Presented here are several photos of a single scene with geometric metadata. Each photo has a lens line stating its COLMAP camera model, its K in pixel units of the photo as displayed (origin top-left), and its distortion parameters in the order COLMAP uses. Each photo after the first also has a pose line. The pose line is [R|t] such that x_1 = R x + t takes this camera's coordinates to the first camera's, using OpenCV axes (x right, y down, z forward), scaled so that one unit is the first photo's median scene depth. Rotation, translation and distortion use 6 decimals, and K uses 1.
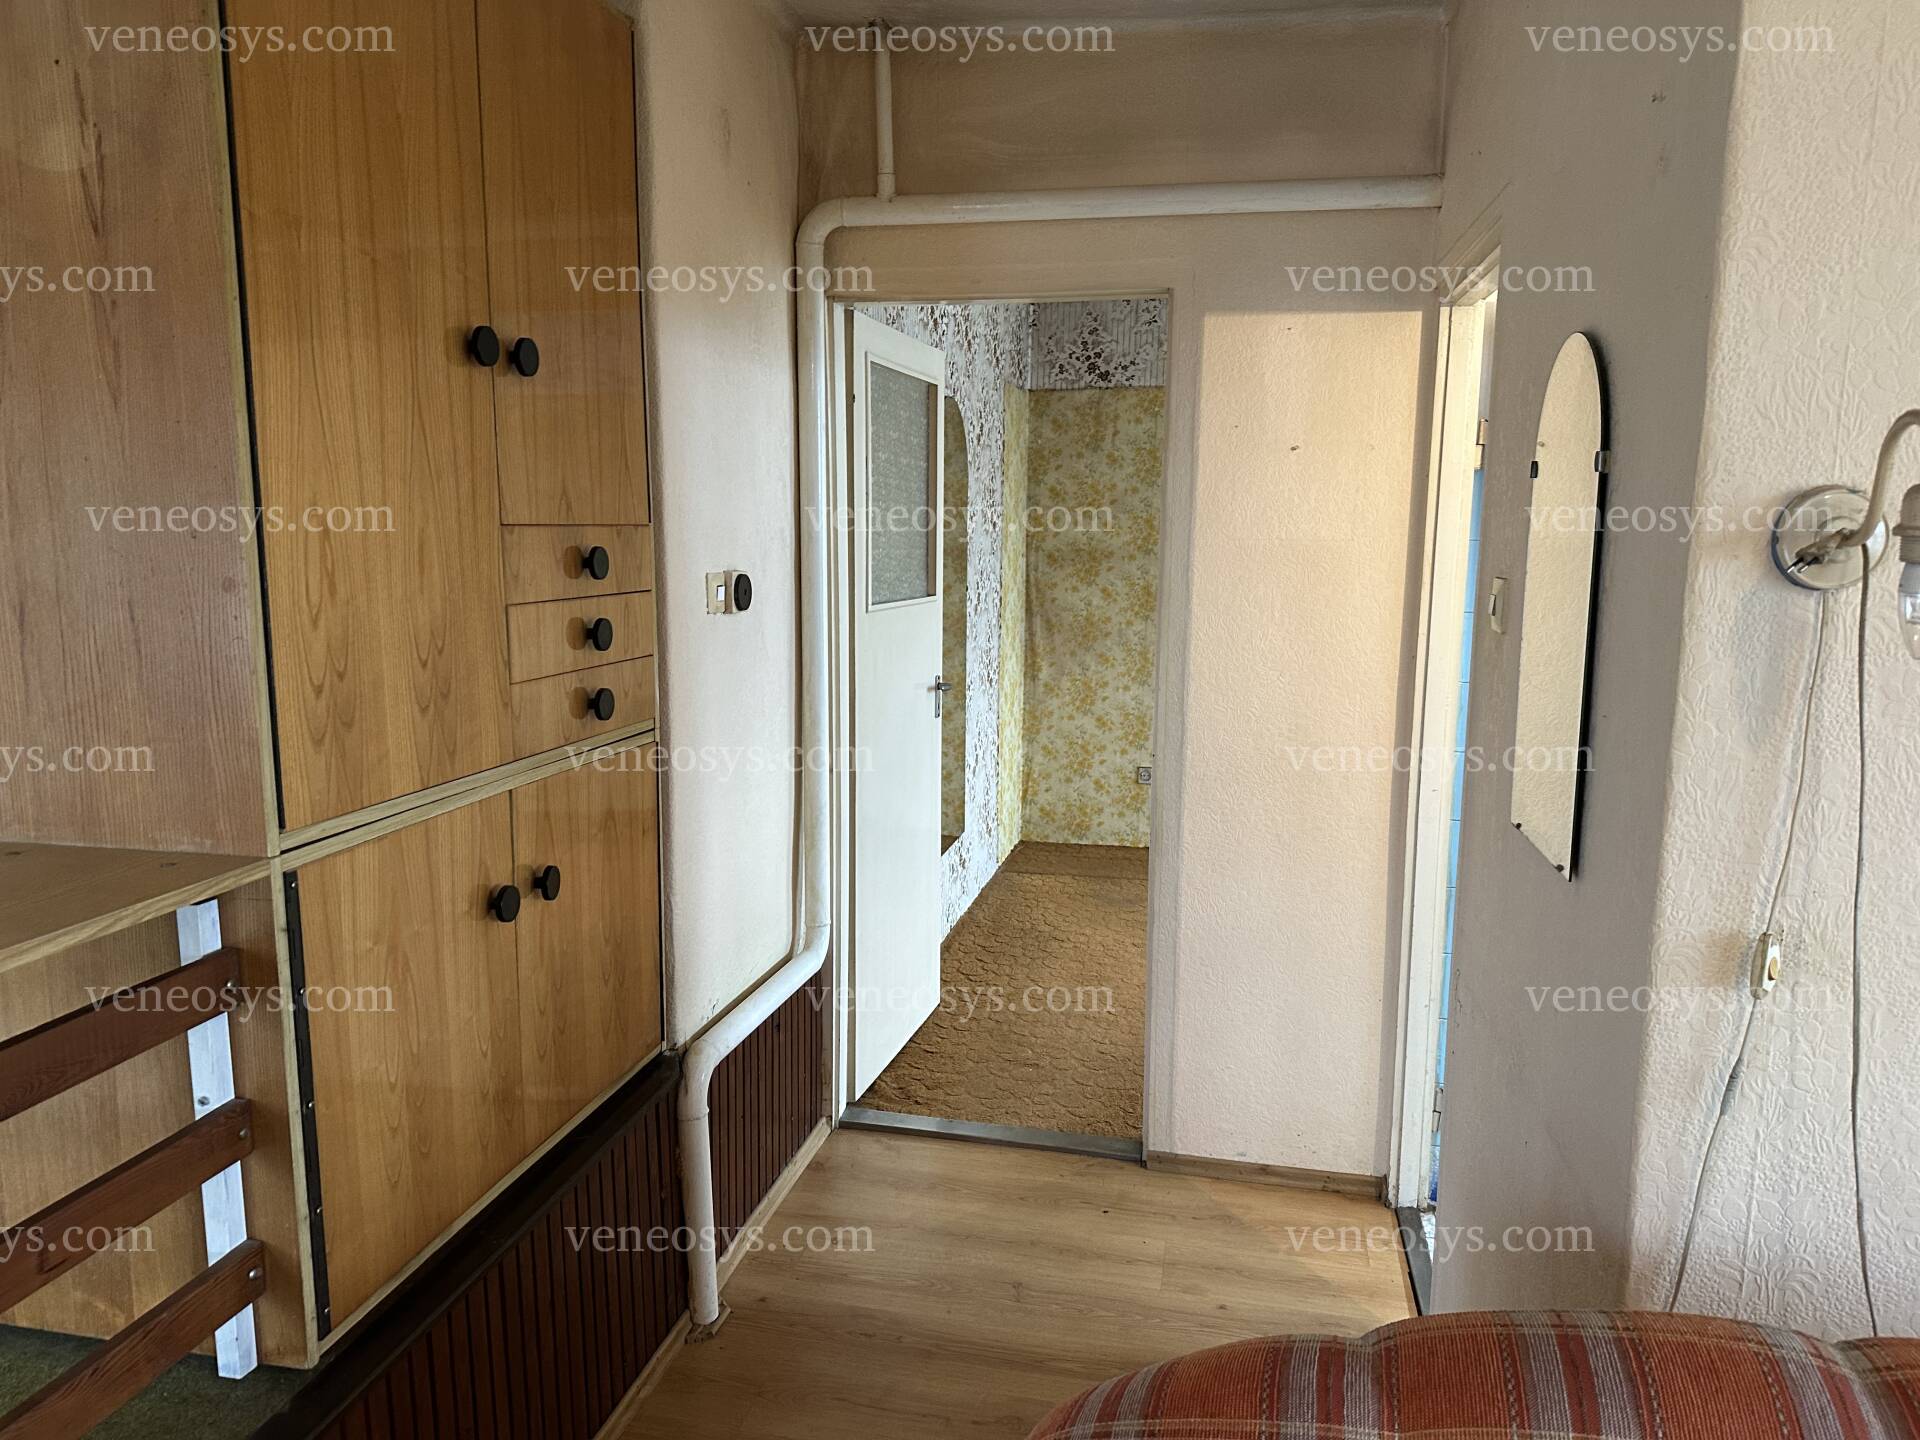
lens RADIAL K [[1340.5, 0, 978.2], [0, 1340.5, 712.4], [0, 0, 1]] dist [0.093562, -0.126652]
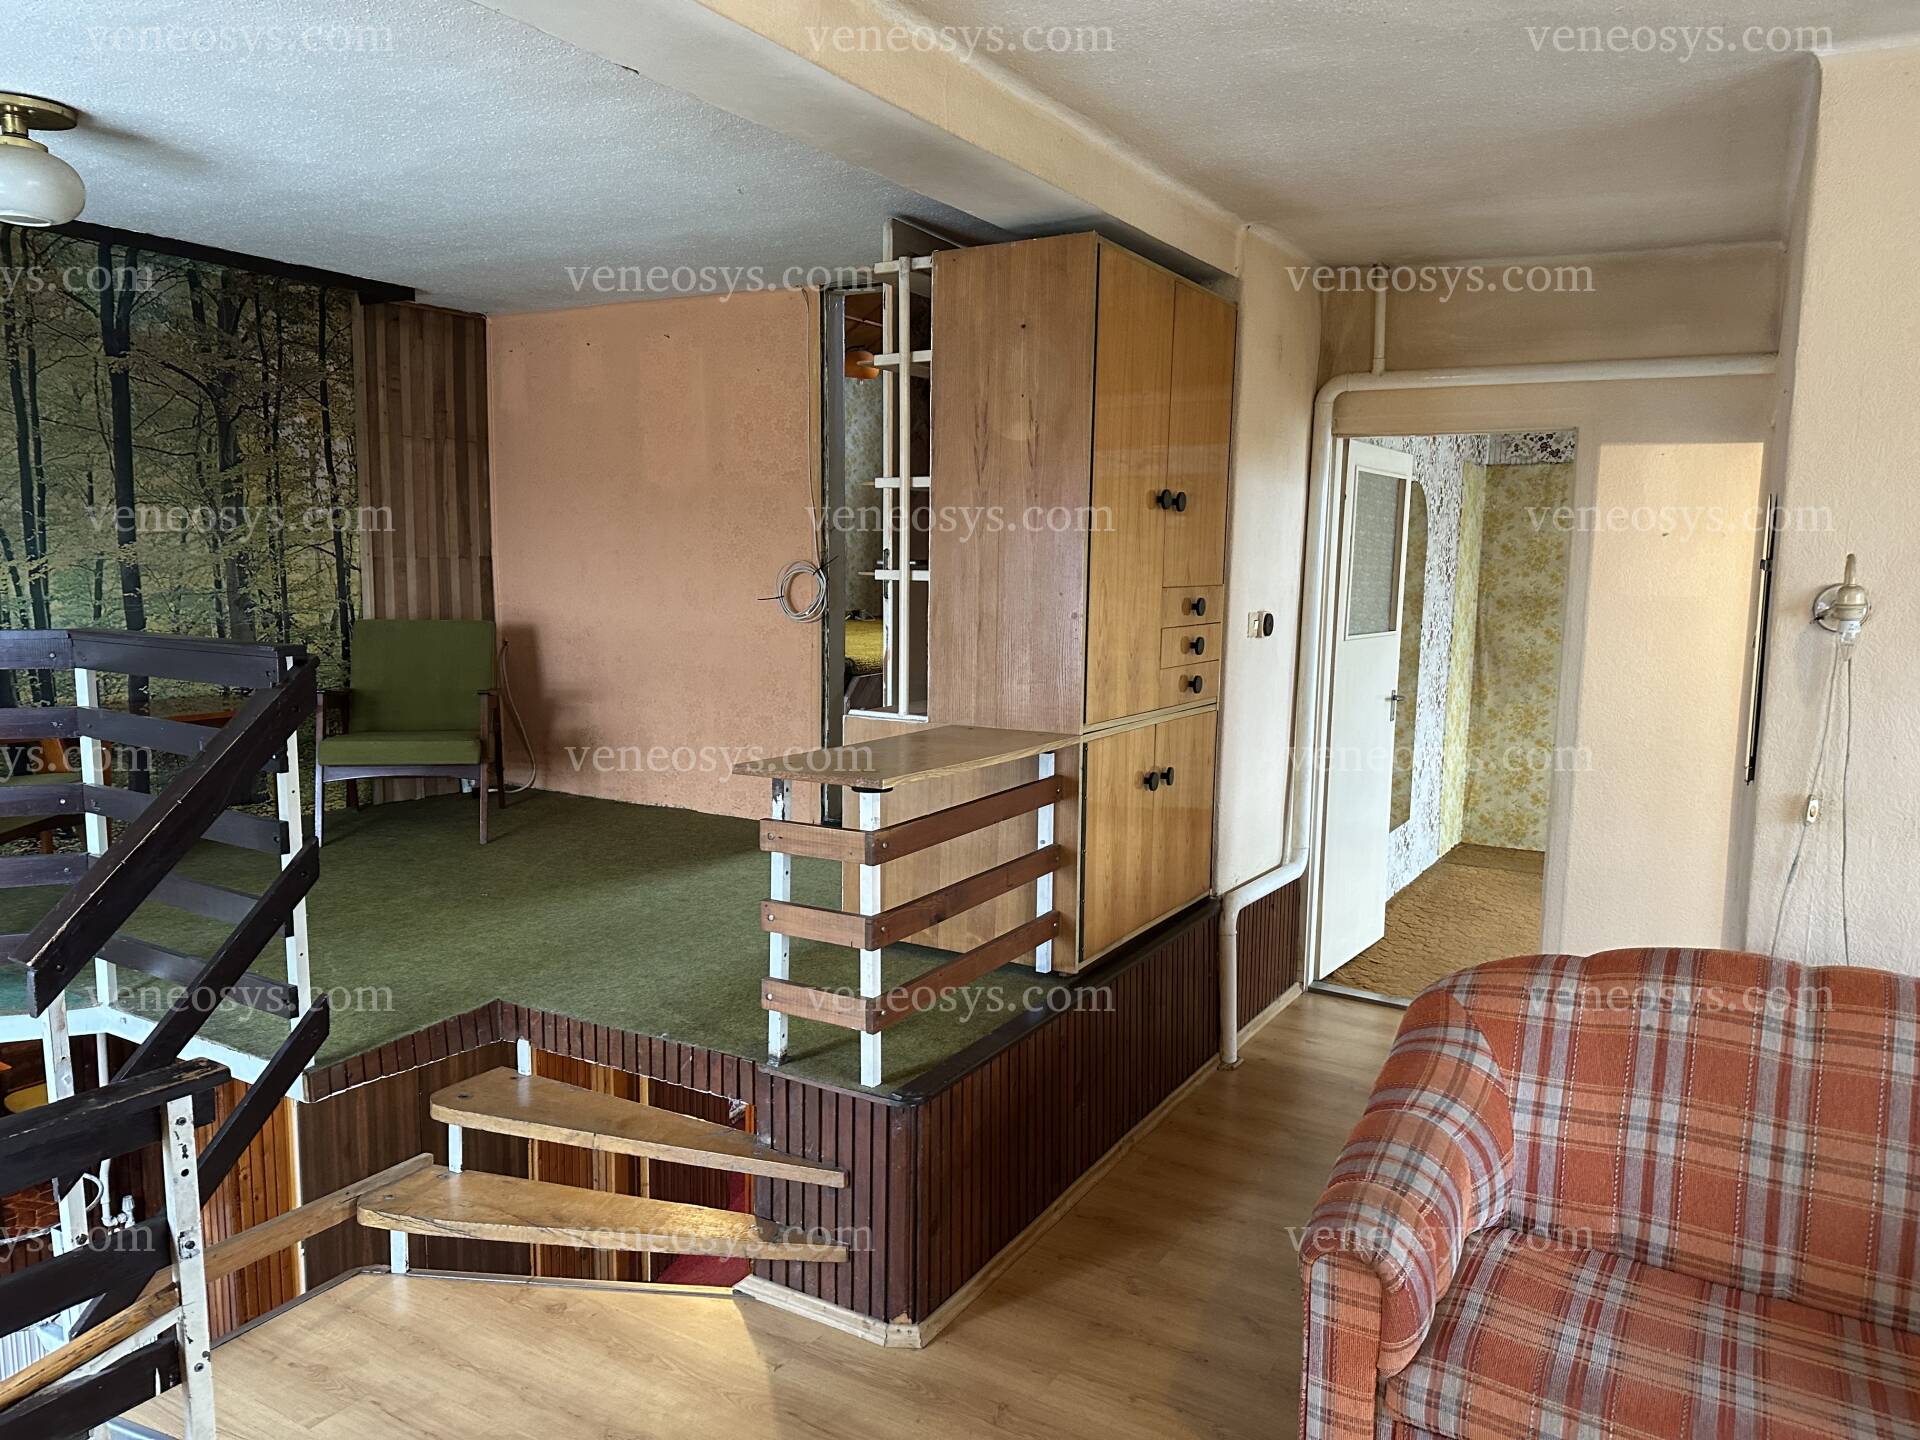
lens RADIAL K [[1261.1, 0, 973.6], [0, 1261.1, 711.6], [0, 0, 1]] dist [0.068081, -0.062755]
pose [[0.938981, 0.048570, -0.340522, 0.008206], [-0.056508, 0.998312, -0.013426, 0.033637], [0.339295, 0.031849, 0.940141, -0.328198]]
